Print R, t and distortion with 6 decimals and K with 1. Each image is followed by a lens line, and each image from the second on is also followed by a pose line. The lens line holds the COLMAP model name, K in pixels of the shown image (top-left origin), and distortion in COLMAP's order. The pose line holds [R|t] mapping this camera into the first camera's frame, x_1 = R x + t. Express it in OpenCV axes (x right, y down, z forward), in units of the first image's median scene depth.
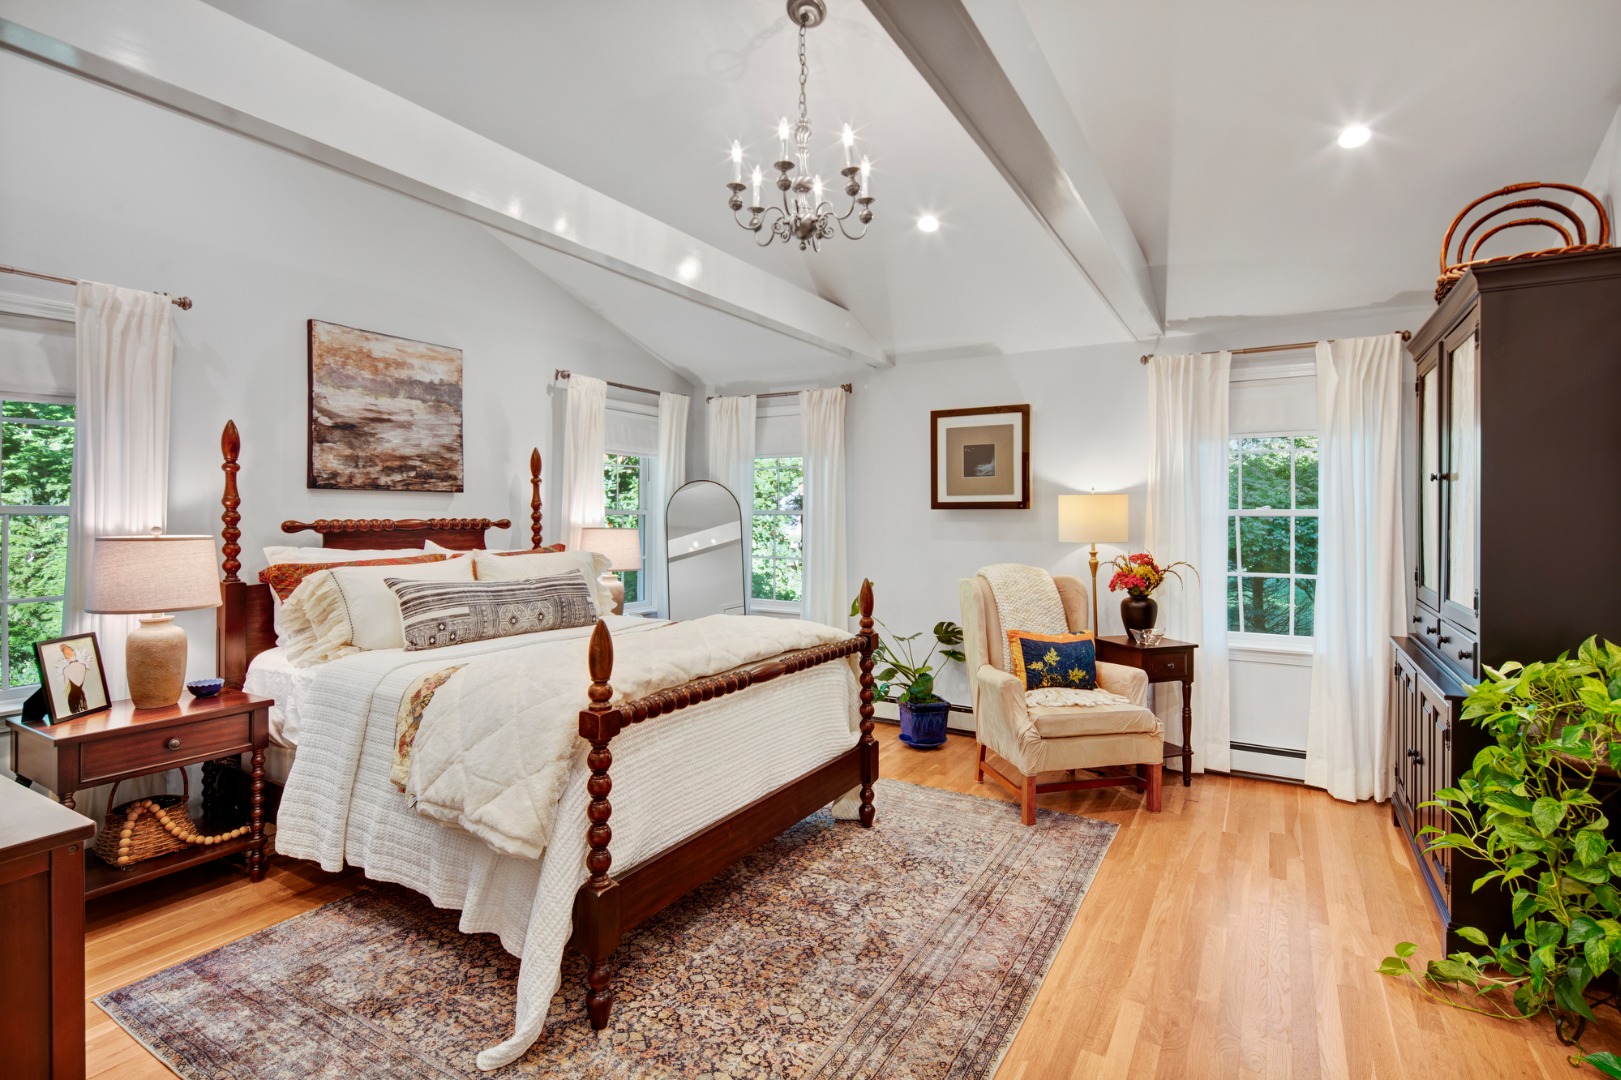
lens RADIAL K [[803.4, 0, 808.2], [0, 803.4, 525.5], [0, 0, 1]] dist [0.003192, -0.002781]
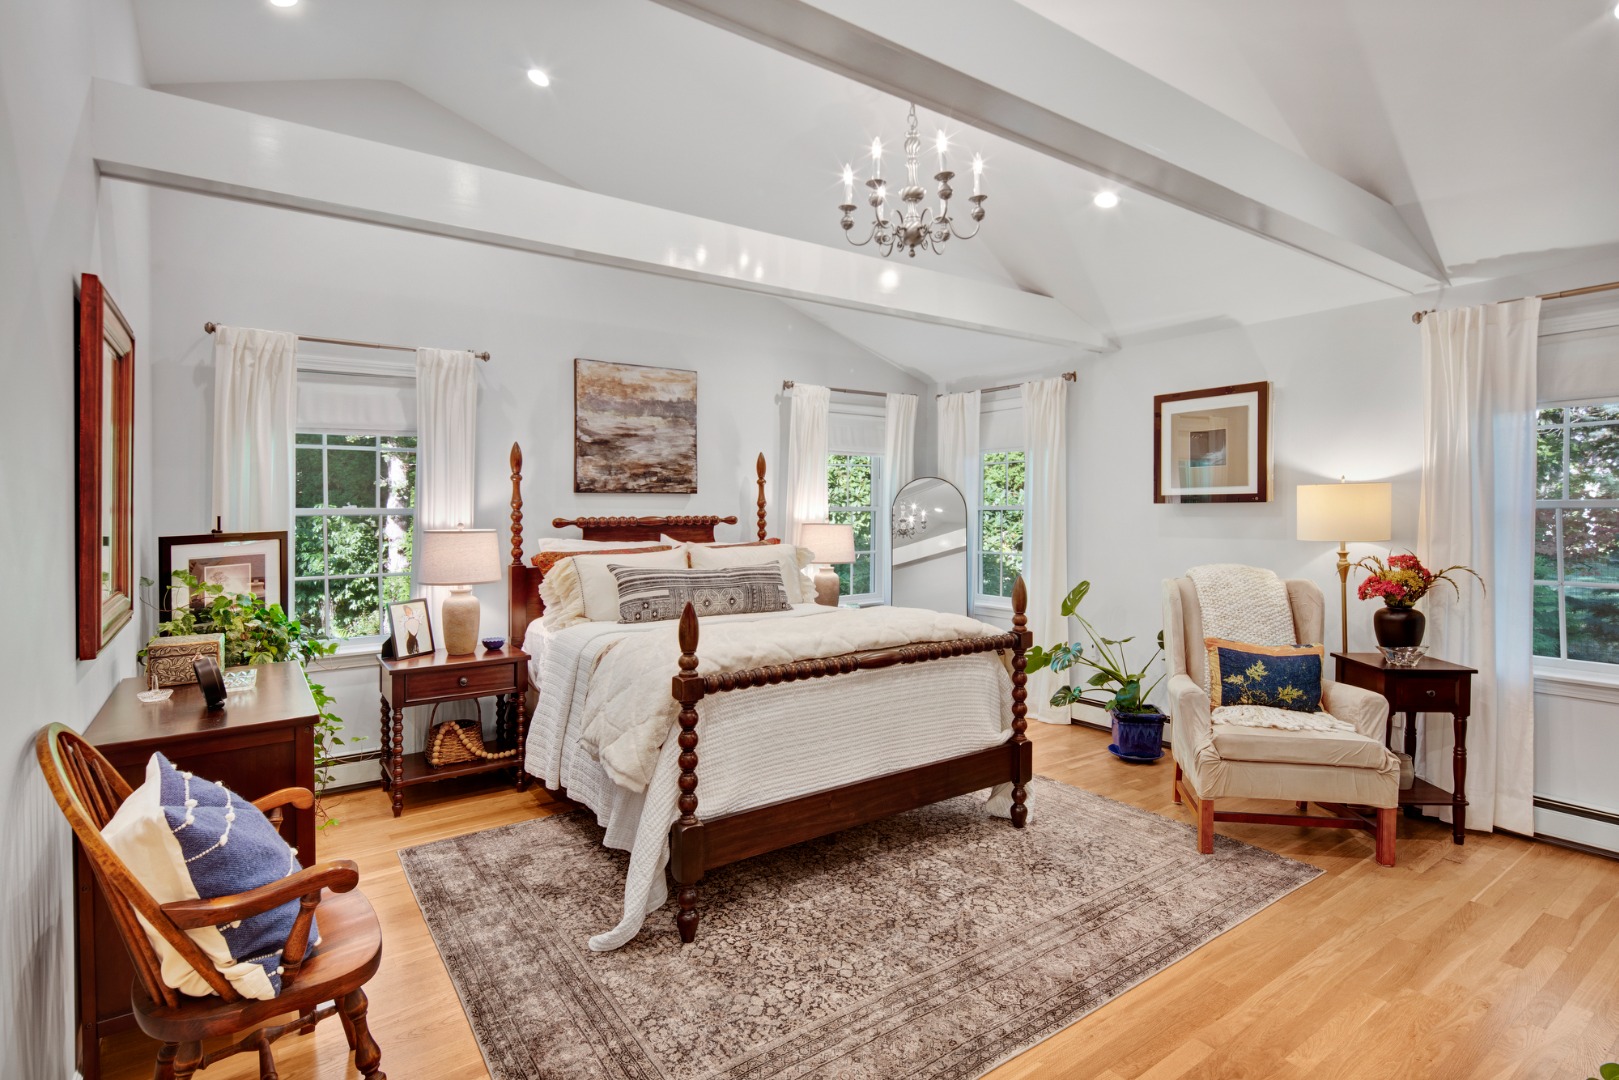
lens RADIAL K [[802.4, 0, 779.4], [0, 802.4, 526.6], [0, 0, 1]] dist [0.003192, -0.002781]
pose [[0.909586, 0.001624, -0.415514, 0.235125], [0.001568, 0.999972, 0.007342, -0.001483], [0.415514, -0.007329, 0.909557, -0.017265]]
